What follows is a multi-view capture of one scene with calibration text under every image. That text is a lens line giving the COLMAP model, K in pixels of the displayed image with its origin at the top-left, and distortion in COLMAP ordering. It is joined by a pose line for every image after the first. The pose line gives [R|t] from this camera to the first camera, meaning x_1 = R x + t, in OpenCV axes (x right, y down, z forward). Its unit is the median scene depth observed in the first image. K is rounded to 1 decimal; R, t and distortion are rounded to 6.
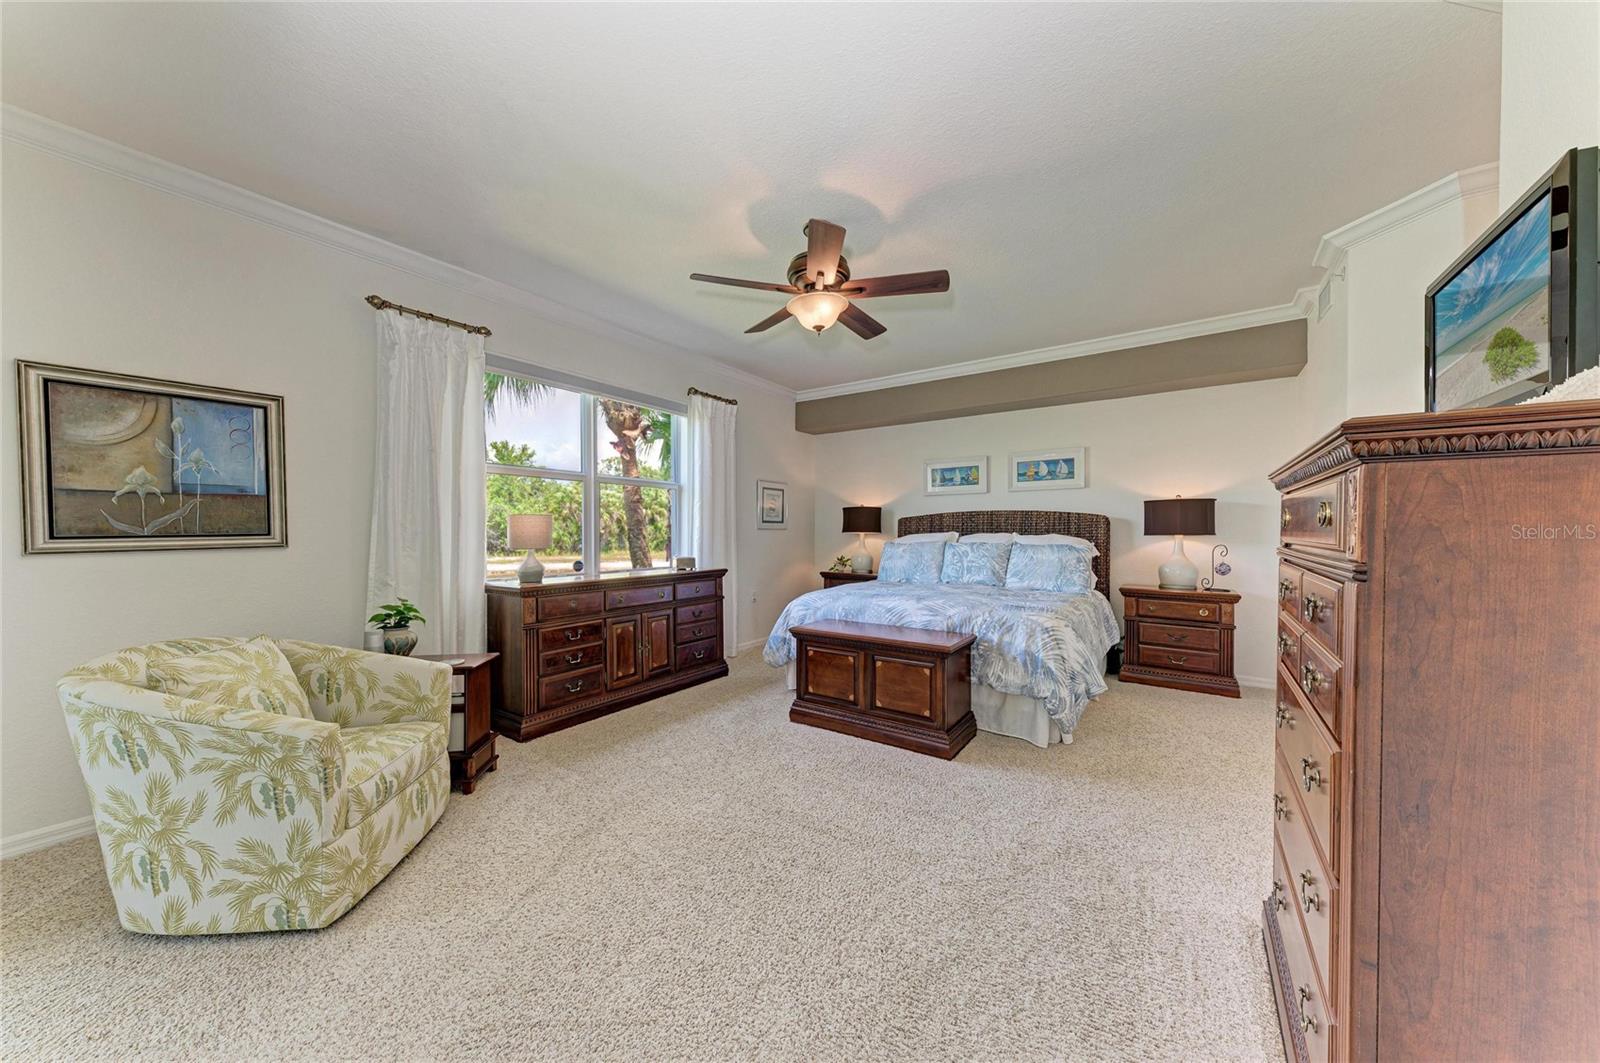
lens RADIAL K [[545.4, 0, 793.0], [0, 545.4, 534.7], [0, 0, 1]] dist [0.008960, -0.000132]
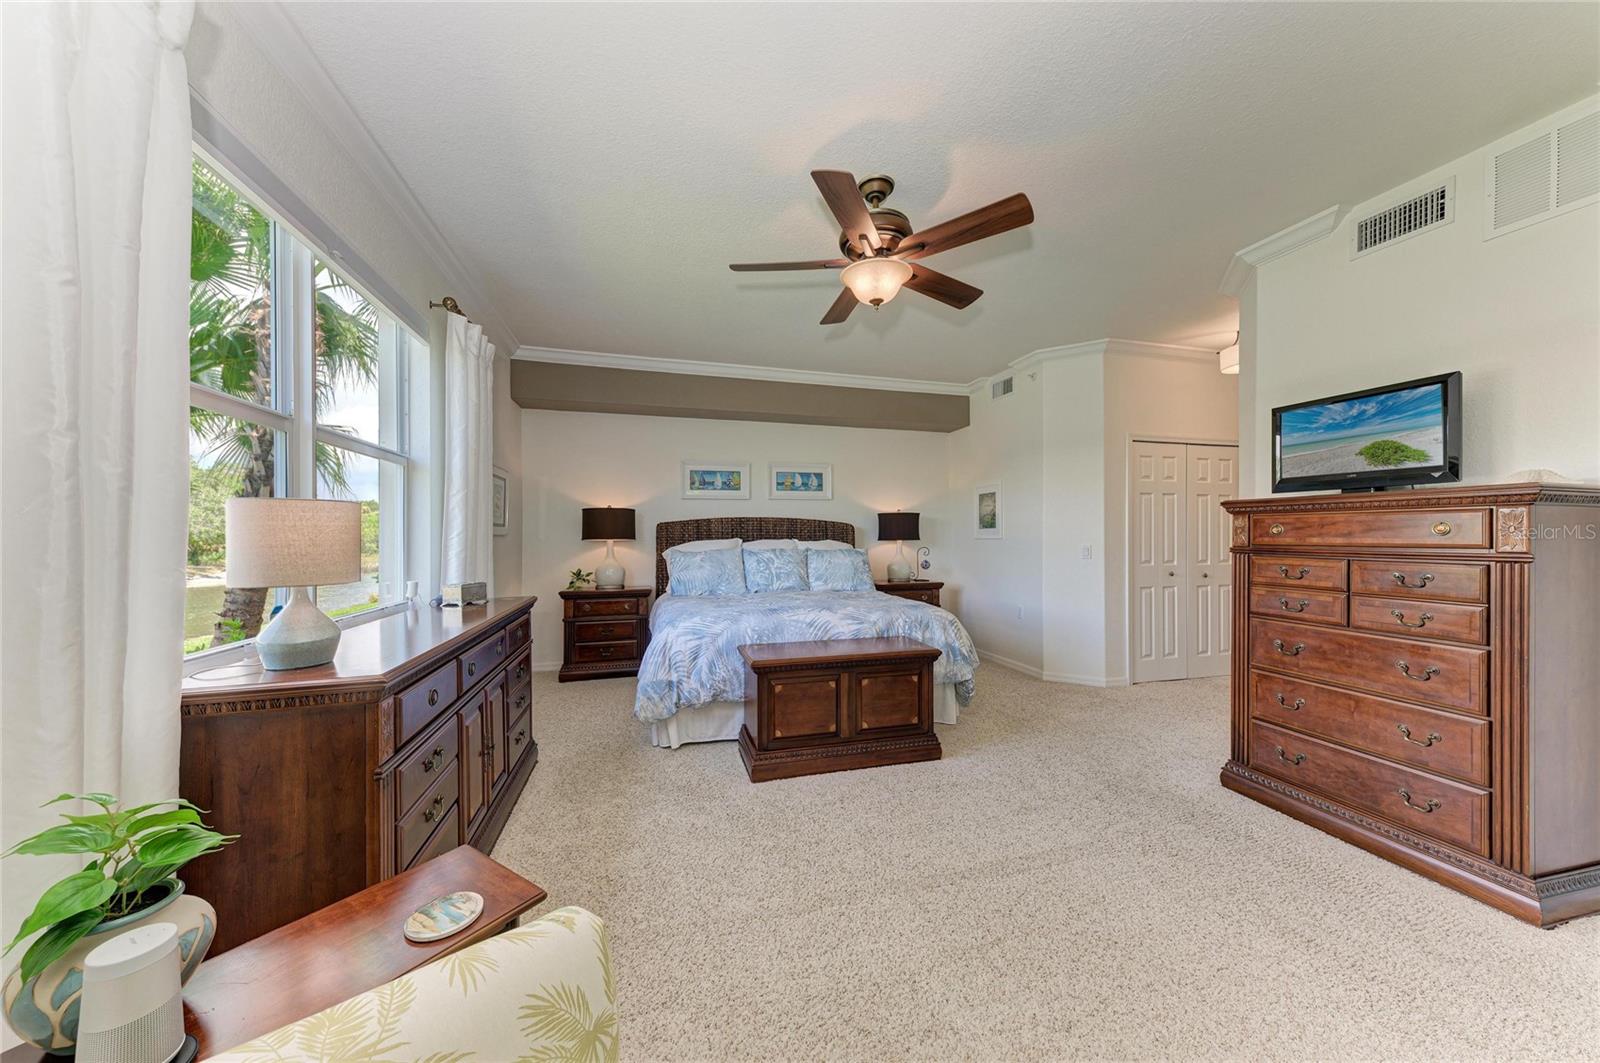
lens RADIAL K [[550.5, 0, 796.4], [0, 550.5, 531.7], [0, 0, 1]] dist [0.007815, 0.000015]
pose [[0.630545, 0.006260, 0.776127, -0.439352], [0.006915, 0.999882, -0.013683, -0.003232], [-0.776122, 0.013995, 0.630428, 0.346060]]
